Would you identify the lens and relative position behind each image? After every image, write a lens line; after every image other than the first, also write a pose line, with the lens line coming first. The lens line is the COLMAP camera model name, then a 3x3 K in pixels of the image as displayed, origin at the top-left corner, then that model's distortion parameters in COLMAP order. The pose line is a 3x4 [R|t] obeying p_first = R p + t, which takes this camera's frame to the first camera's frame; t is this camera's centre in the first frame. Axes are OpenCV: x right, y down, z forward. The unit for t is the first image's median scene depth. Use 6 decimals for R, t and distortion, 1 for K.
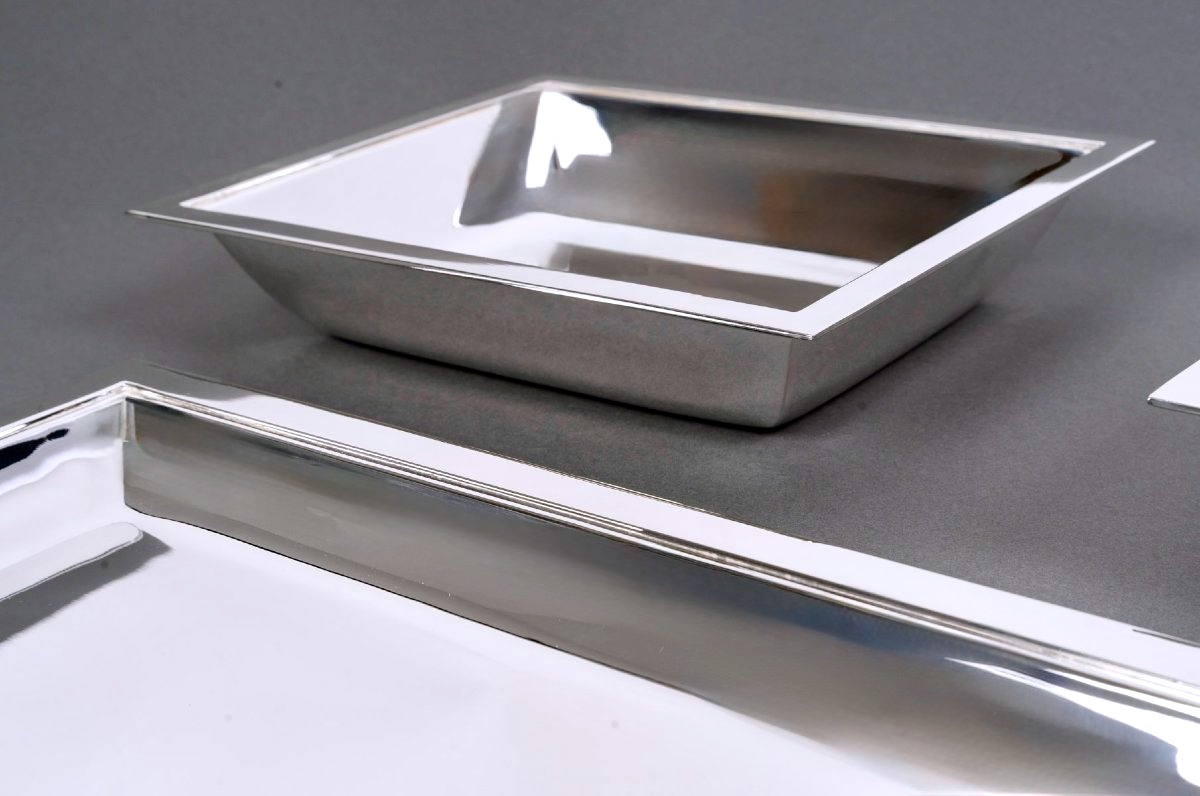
lens RADIAL K [[1801.8, 0, 600.0], [0, 1801.8, 398.0], [0, 0, 1]] dist [-0.003063, -0.024997]
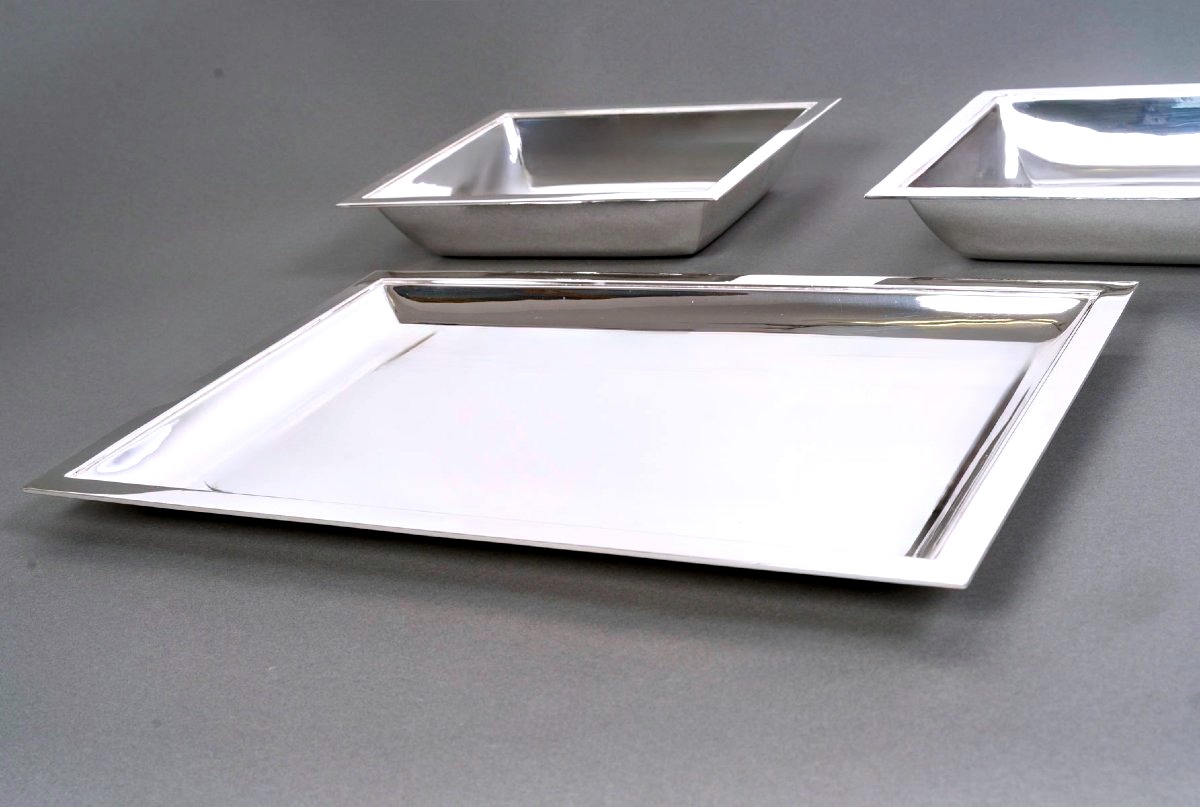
lens RADIAL K [[1660.6, 0, 600.0], [0, 1660.6, 403.5], [0, 0, 1]] dist [-0.007619, -0.000245]
pose [[0.976047, -0.158218, 0.149328, -0.289312], [0.158257, 0.987329, 0.011697, 0.131107], [-0.149287, 0.012215, 0.988718, -0.800235]]
